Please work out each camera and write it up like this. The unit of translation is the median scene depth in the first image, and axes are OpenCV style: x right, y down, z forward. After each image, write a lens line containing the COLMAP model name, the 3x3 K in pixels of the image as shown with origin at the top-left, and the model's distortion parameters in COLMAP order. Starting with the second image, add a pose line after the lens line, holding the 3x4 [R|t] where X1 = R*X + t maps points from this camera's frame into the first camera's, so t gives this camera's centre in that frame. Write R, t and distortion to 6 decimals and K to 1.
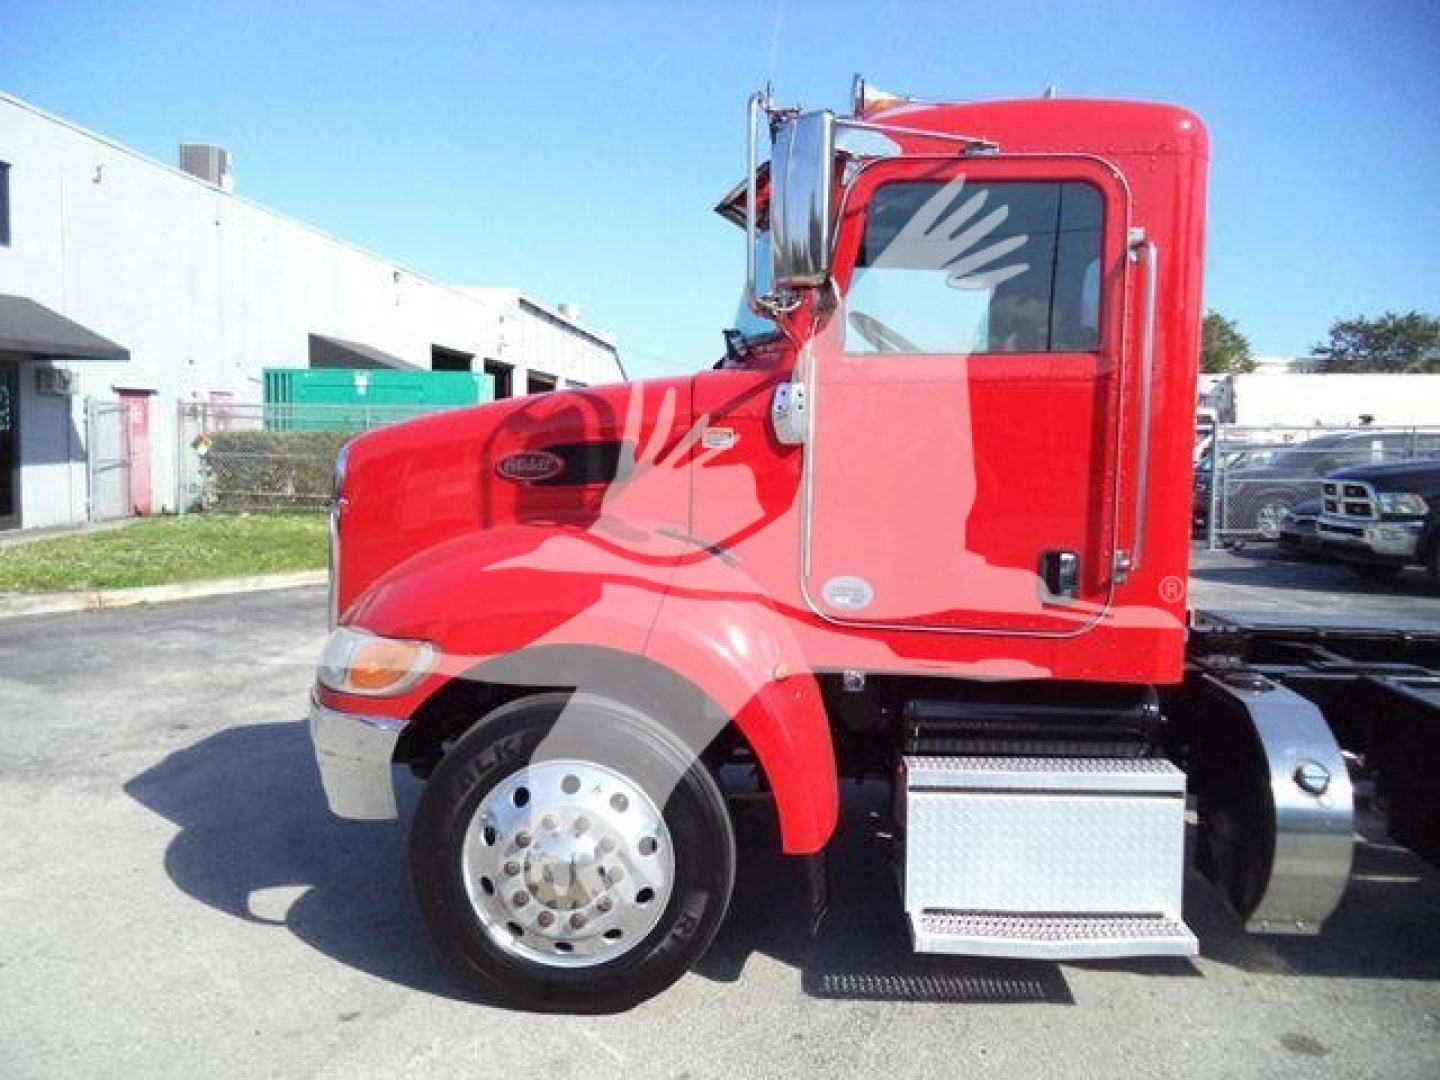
lens RADIAL K [[1182.6, 0, 728.5], [0, 1182.6, 537.5], [0, 0, 1]] dist [-0.022424, -0.001383]
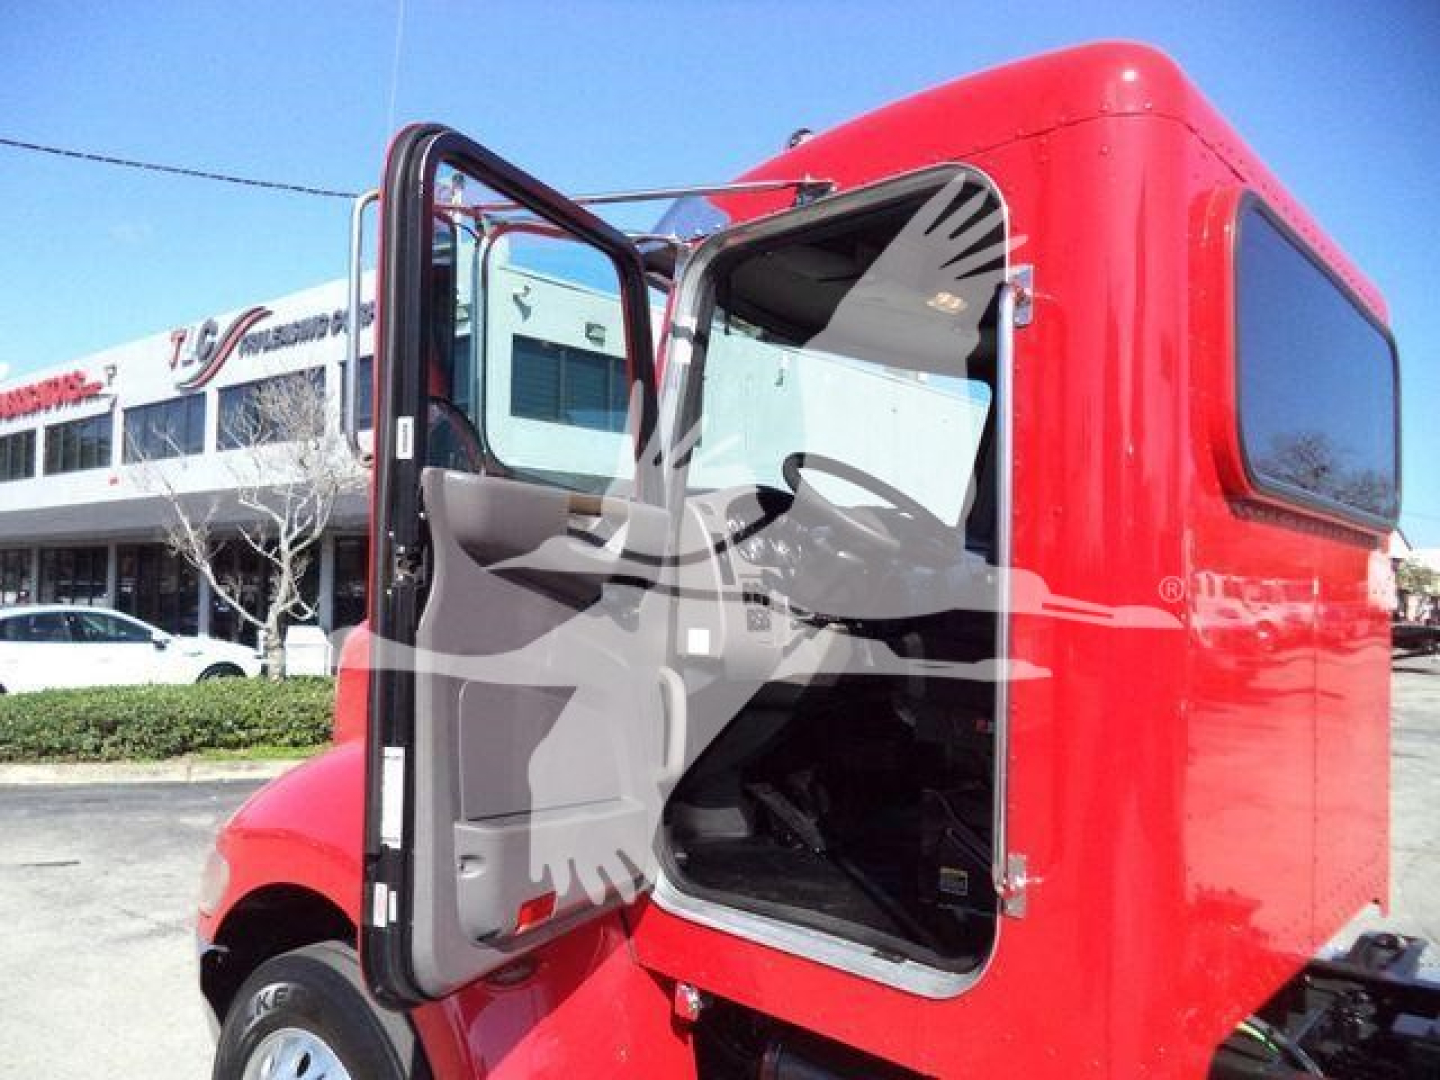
lens RADIAL K [[1182.6, 0, 734.5], [0, 1182.6, 548.3], [0, 0, 1]] dist [-0.022424, -0.001383]
pose [[0.808478, -0.025335, -0.587981, 0.092521], [-0.055651, 0.991305, -0.119234, -0.009068], [0.585889, 0.129119, 0.800039, 0.090087]]
